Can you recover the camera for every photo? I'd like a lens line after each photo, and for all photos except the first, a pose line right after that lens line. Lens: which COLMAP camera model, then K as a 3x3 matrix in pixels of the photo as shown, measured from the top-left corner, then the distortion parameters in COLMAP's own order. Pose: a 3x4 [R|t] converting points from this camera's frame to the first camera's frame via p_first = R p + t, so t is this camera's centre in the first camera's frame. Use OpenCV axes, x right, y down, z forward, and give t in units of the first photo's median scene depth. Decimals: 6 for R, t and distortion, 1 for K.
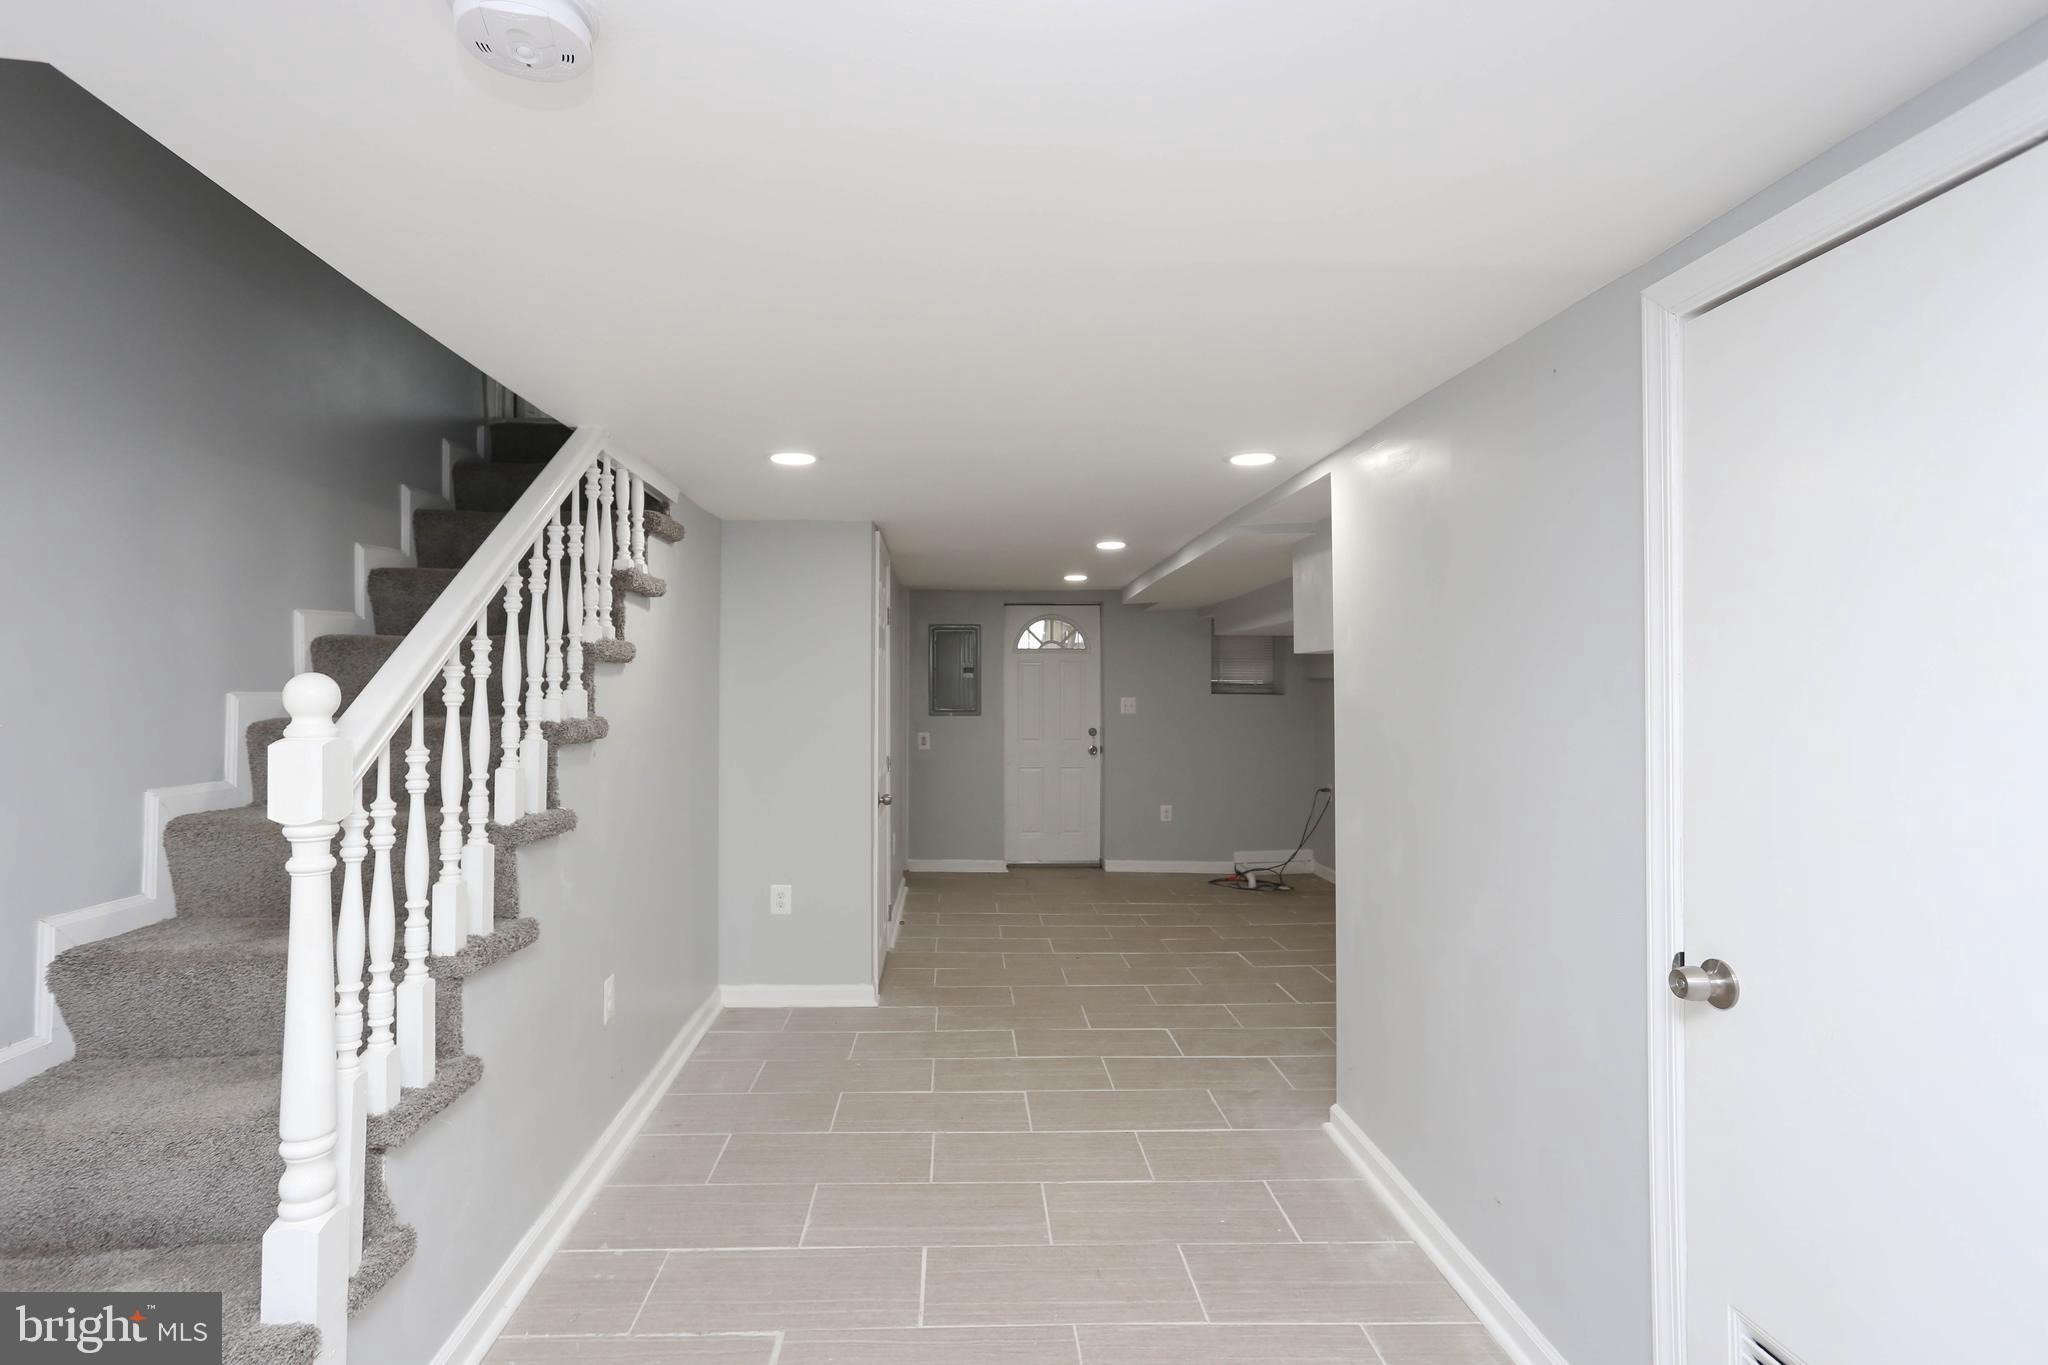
lens RADIAL K [[972.4, 0, 1093.3], [0, 972.4, 633.1], [0, 0, 1]] dist [-0.062786, 0.041188]
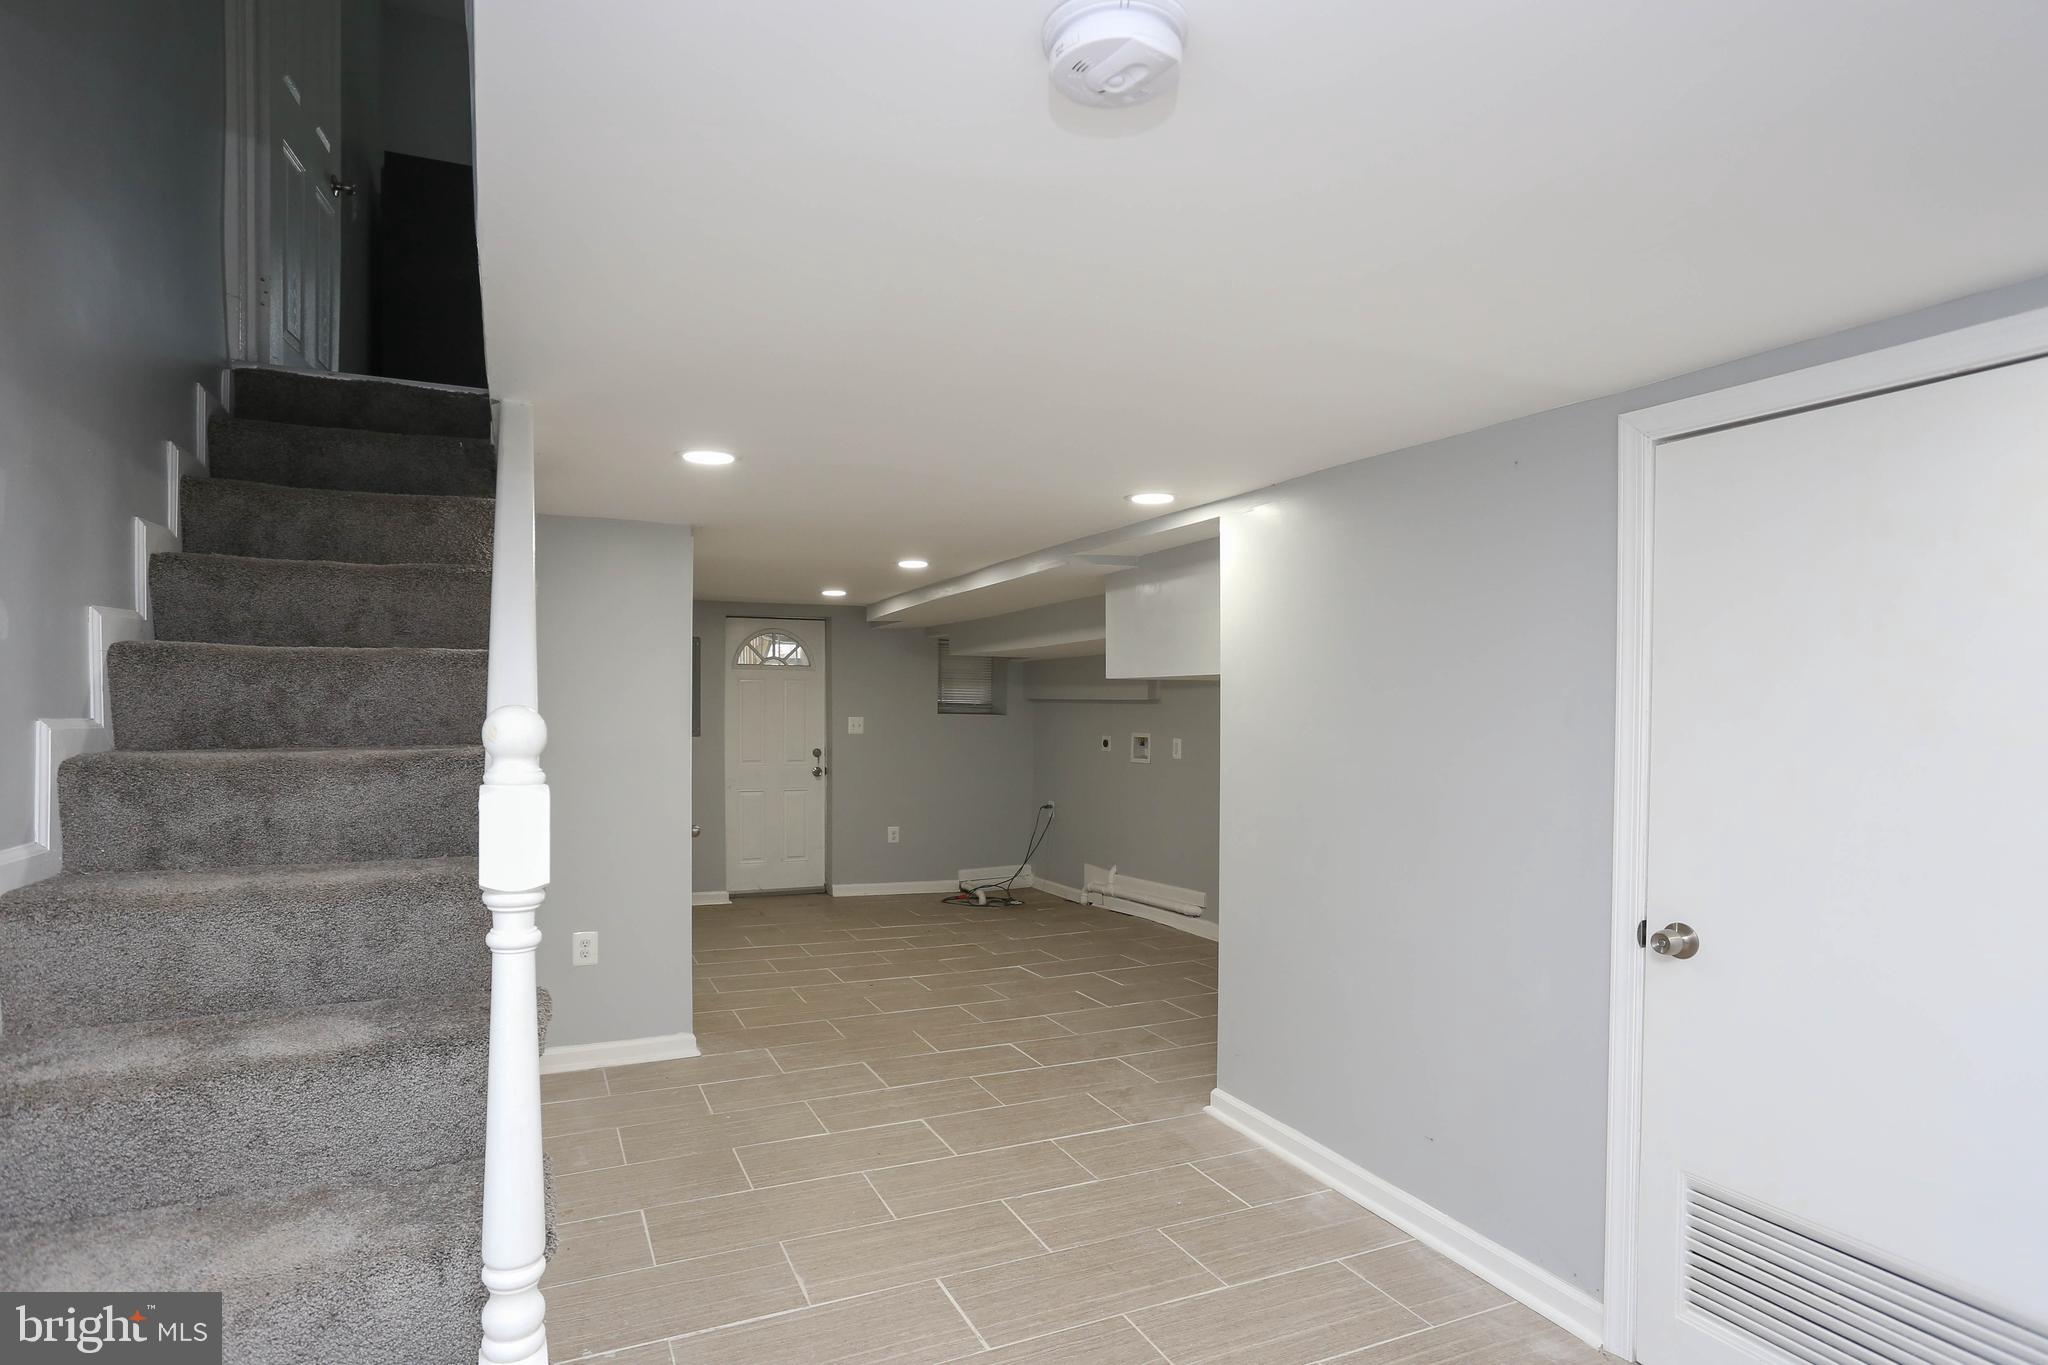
lens RADIAL K [[1000.4, 0, 1022.7], [0, 1000.4, 668.4], [0, 0, 1]] dist [-0.069268, 0.044457]
pose [[0.930370, 0.020181, 0.366065, -0.316701], [-0.028261, 0.999461, 0.016728, -0.006722], [-0.365530, -0.025909, 0.930439, 0.023323]]
